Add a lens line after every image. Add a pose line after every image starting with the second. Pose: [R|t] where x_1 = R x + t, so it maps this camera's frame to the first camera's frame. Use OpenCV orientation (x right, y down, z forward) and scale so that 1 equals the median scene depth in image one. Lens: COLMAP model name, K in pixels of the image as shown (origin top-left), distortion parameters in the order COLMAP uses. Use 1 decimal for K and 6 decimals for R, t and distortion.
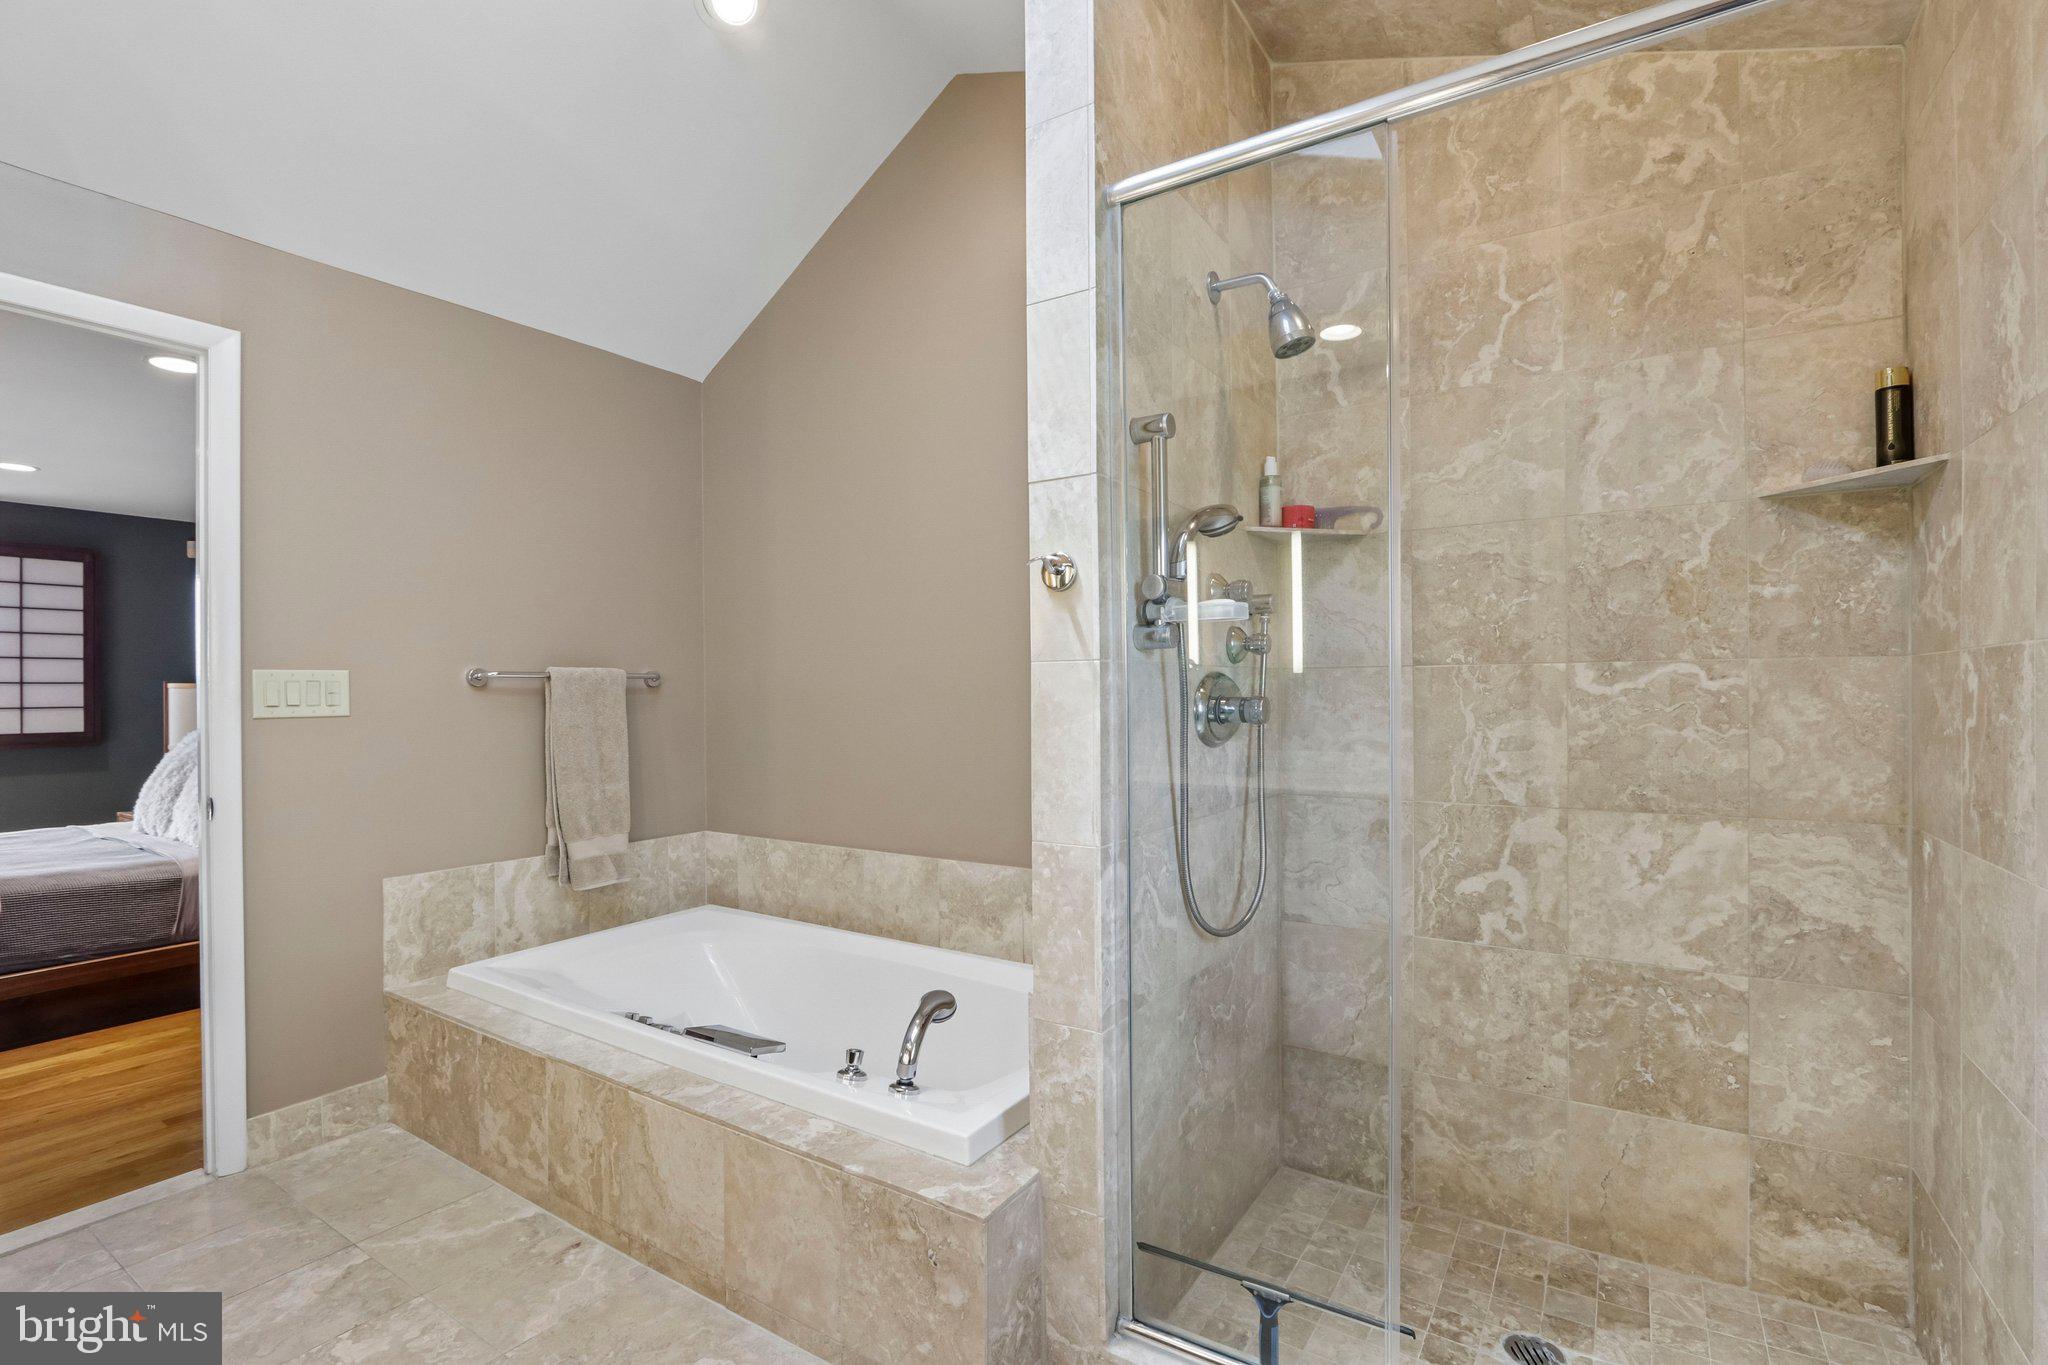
lens RADIAL K [[946.7, 0, 1028.5], [0, 946.7, 685.2], [0, 0, 1]] dist [-0.013272, 0.000038]
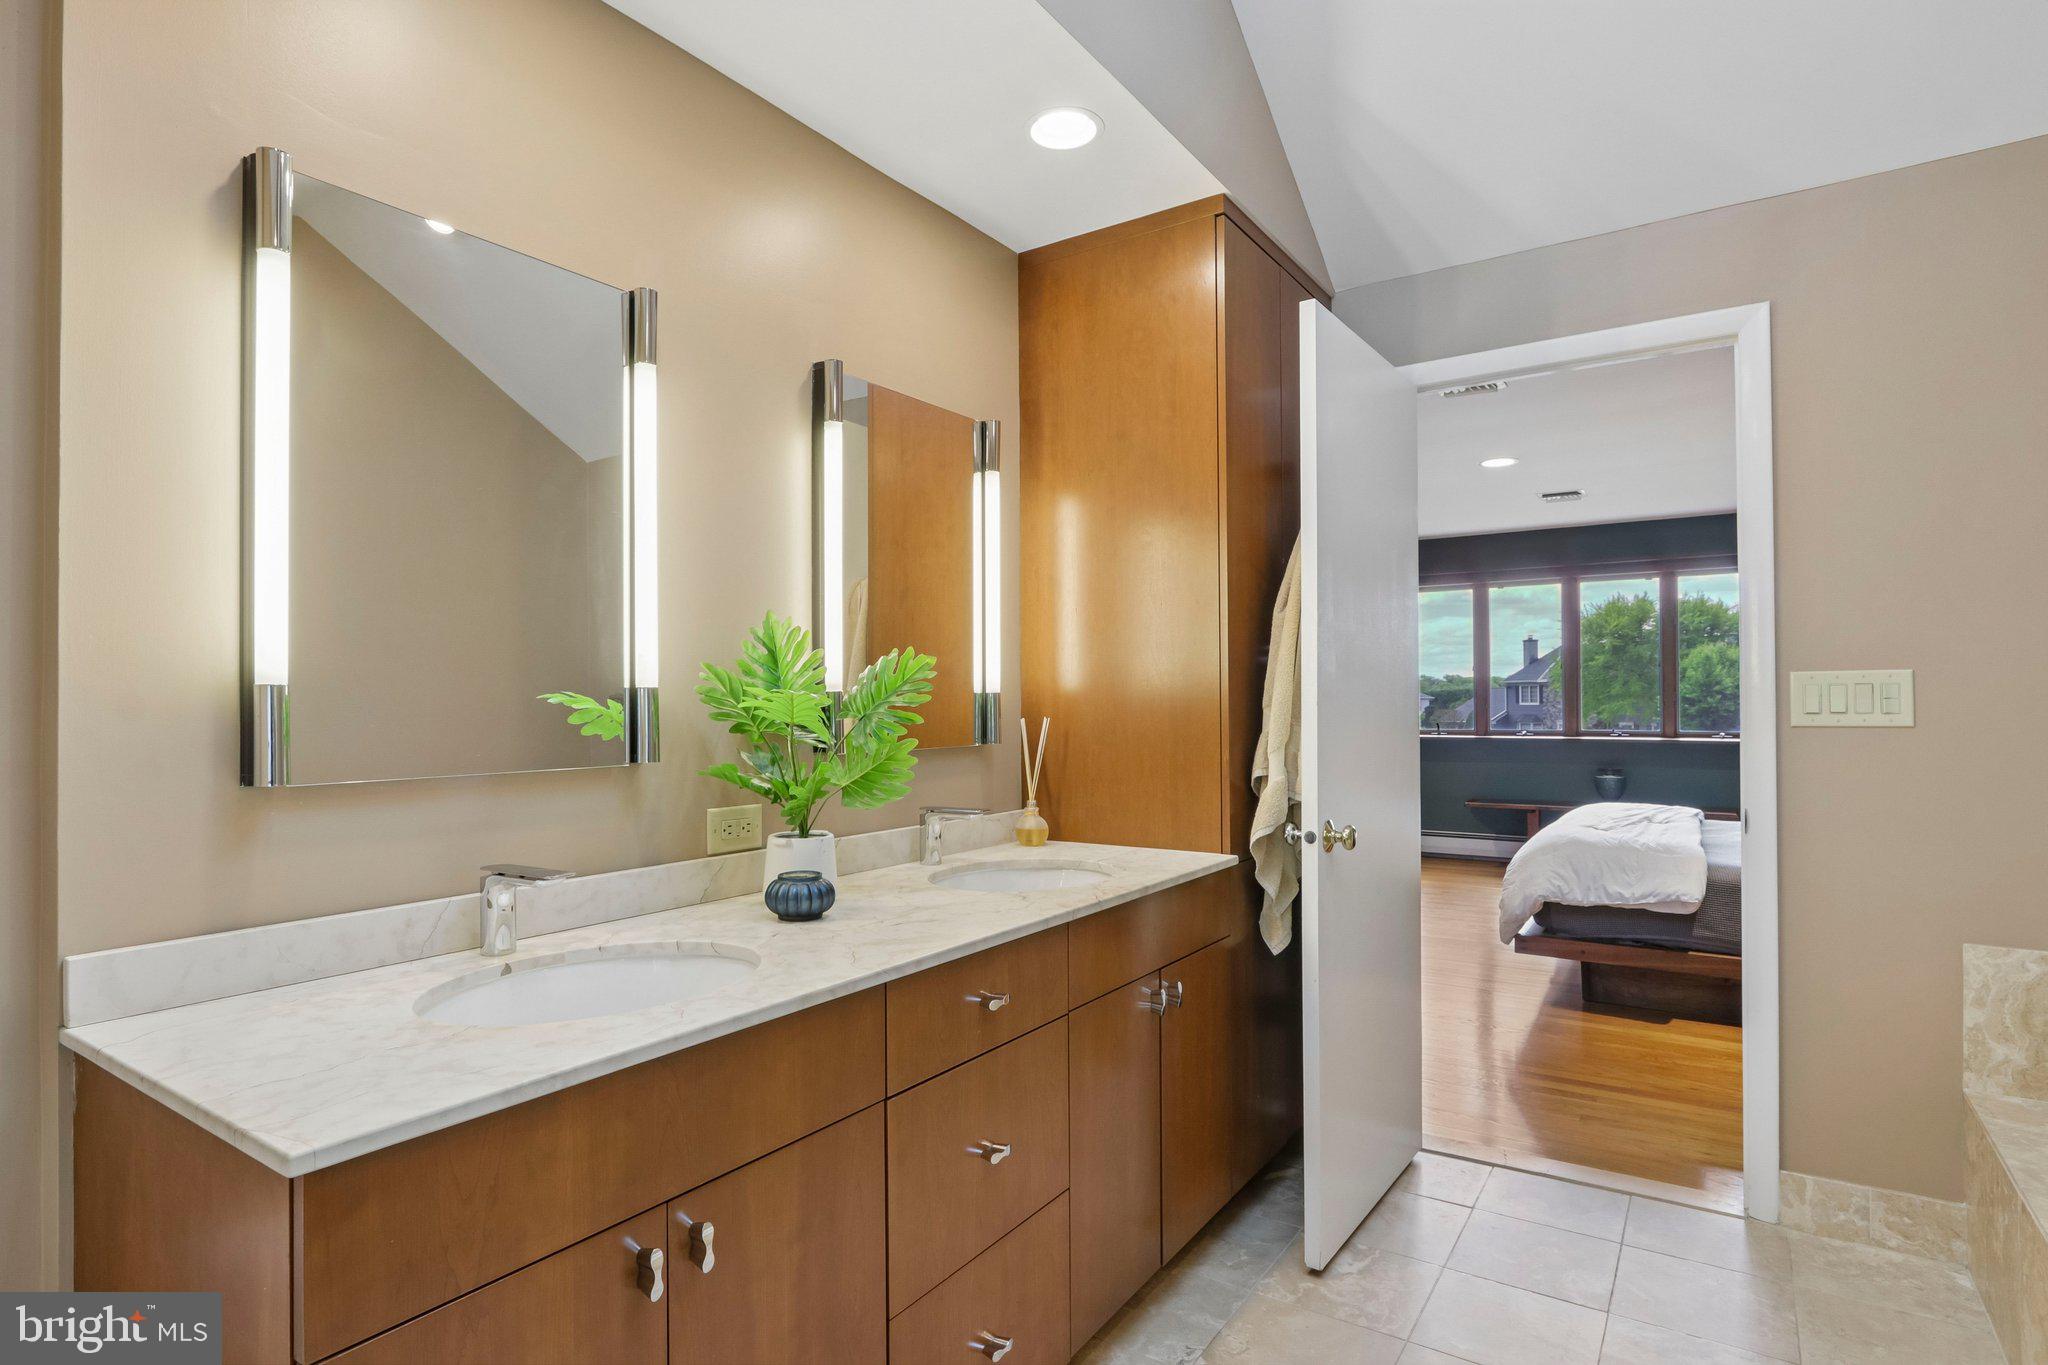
lens RADIAL K [[1051.3, 0, 1028.5], [0, 1051.3, 688.1], [0, 0, 1]] dist [-0.004986, -0.000787]
pose [[-0.009682, -0.003246, -0.999948, 0.171649], [0.007624, 0.999965, -0.003319, -0.002971], [0.999924, -0.007655, -0.009657, 0.267347]]
